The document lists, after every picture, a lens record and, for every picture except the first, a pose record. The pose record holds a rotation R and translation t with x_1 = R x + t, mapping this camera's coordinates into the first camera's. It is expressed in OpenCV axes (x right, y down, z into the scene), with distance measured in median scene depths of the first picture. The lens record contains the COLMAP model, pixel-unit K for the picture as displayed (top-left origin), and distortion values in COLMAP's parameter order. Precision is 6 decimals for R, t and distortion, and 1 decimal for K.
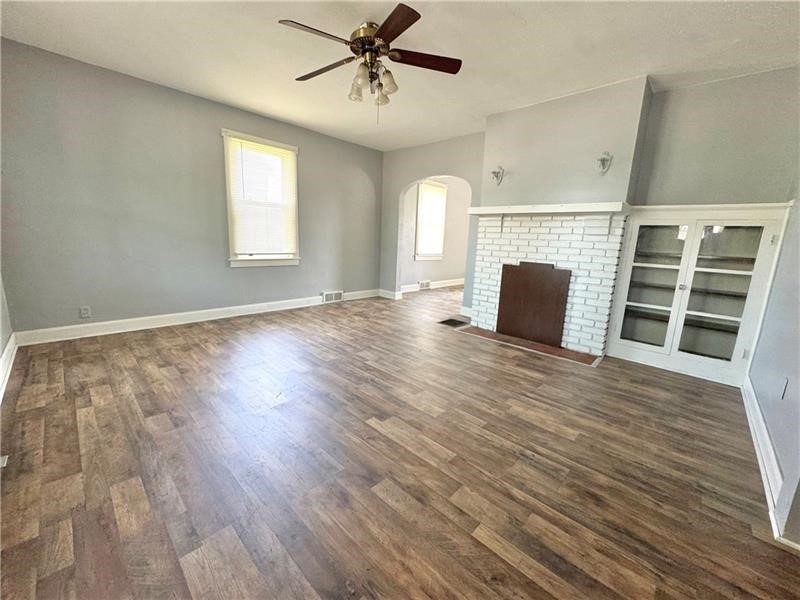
lens RADIAL K [[321.8, 0, 399.6], [0, 321.8, 297.4], [0, 0, 1]] dist [-0.005761, 0.000151]
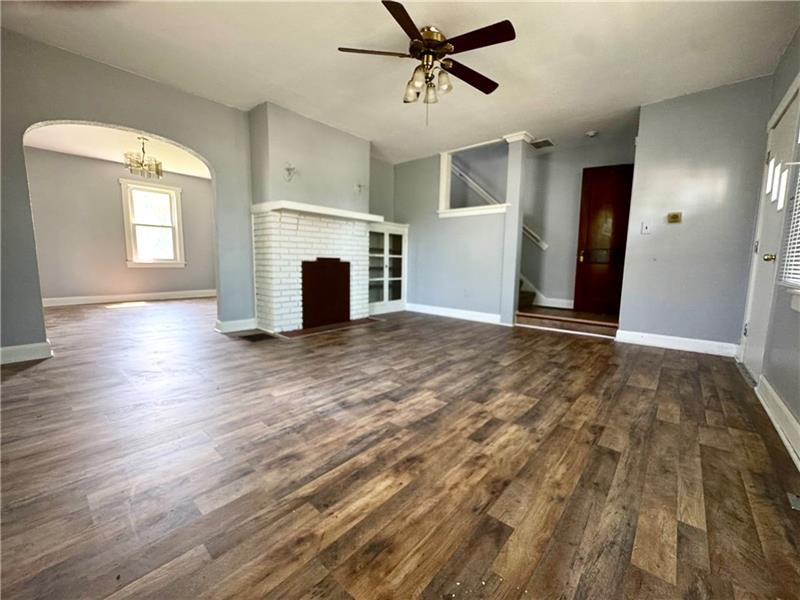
lens RADIAL K [[321.8, 0, 402.3], [0, 321.8, 298.8], [0, 0, 1]] dist [-0.005761, 0.000151]
pose [[-0.044888, -0.159857, 0.986119, -0.951803], [0.160859, 0.973076, 0.165065, -0.137214], [-0.985956, 0.166036, -0.017965, 0.947759]]
